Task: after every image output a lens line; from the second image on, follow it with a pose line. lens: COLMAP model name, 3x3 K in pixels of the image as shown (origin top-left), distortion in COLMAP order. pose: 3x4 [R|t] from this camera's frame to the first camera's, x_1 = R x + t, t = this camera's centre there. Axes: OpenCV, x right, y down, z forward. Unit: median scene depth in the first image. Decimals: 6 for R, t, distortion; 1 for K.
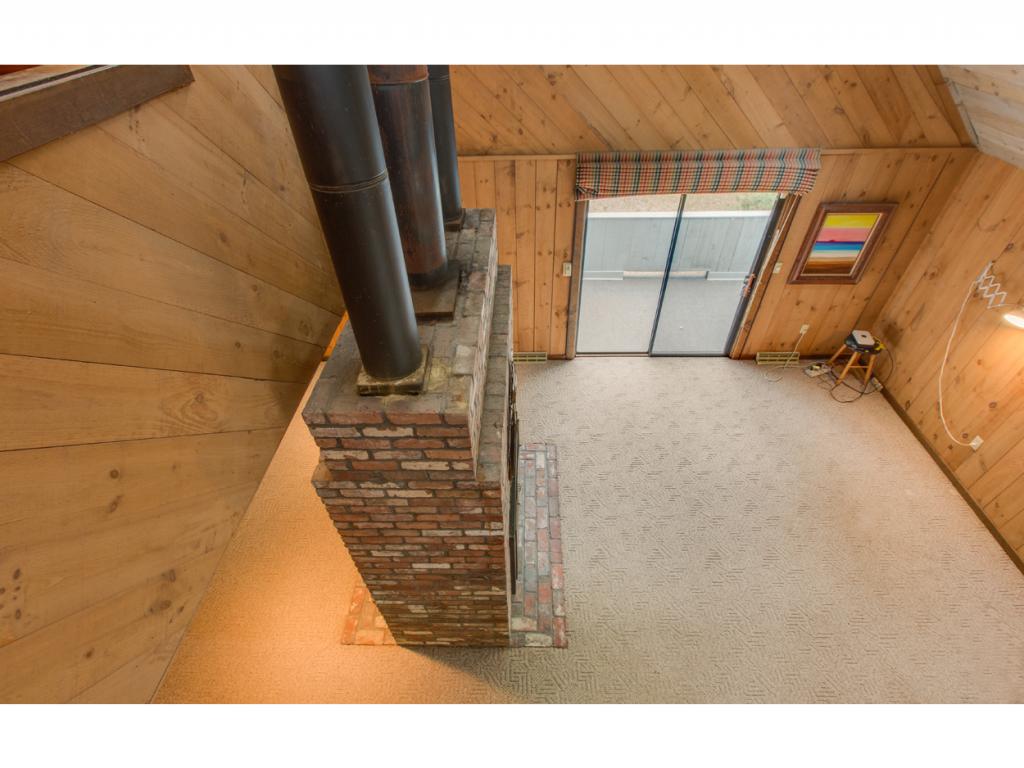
lens RADIAL K [[482.3, 0, 512.0], [0, 482.3, 379.6], [0, 0, 1]] dist [-0.000204, -0.000611]
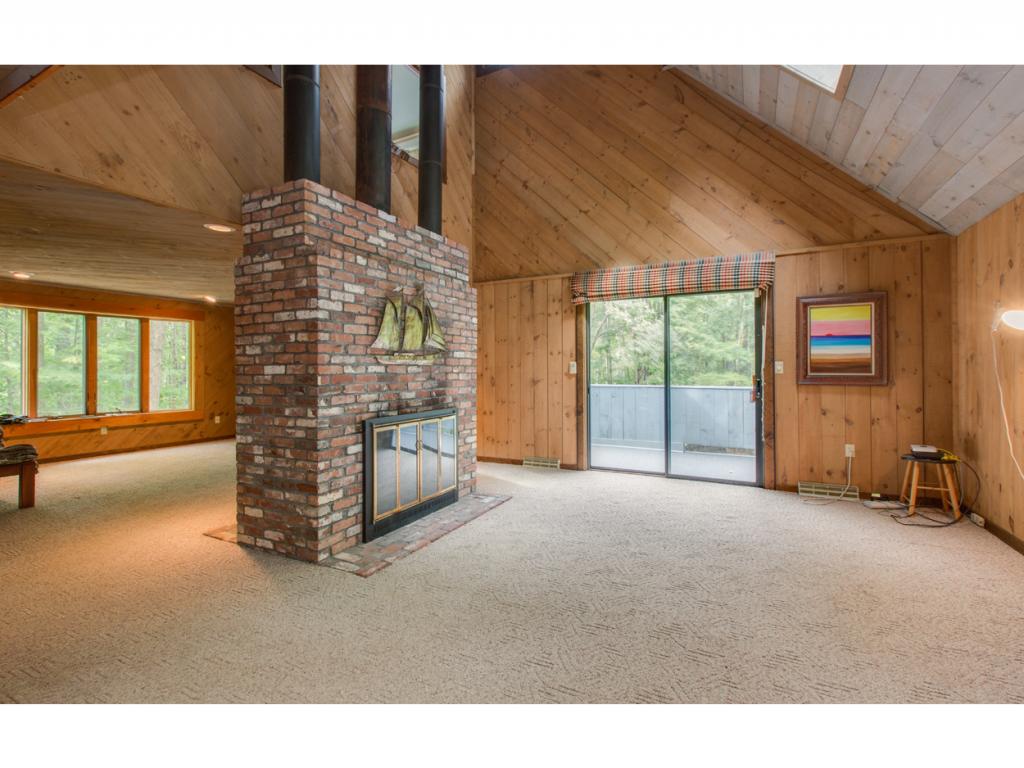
lens RADIAL K [[465.8, 0, 518.0], [0, 465.8, 362.7], [0, 0, 1]] dist [-0.000181, -0.000031]
pose [[0.902599, 0.013687, -0.430265, 0.563586], [-0.301540, 0.733424, -0.609232, 0.571725], [0.307228, 0.679634, 0.666115, 0.250636]]
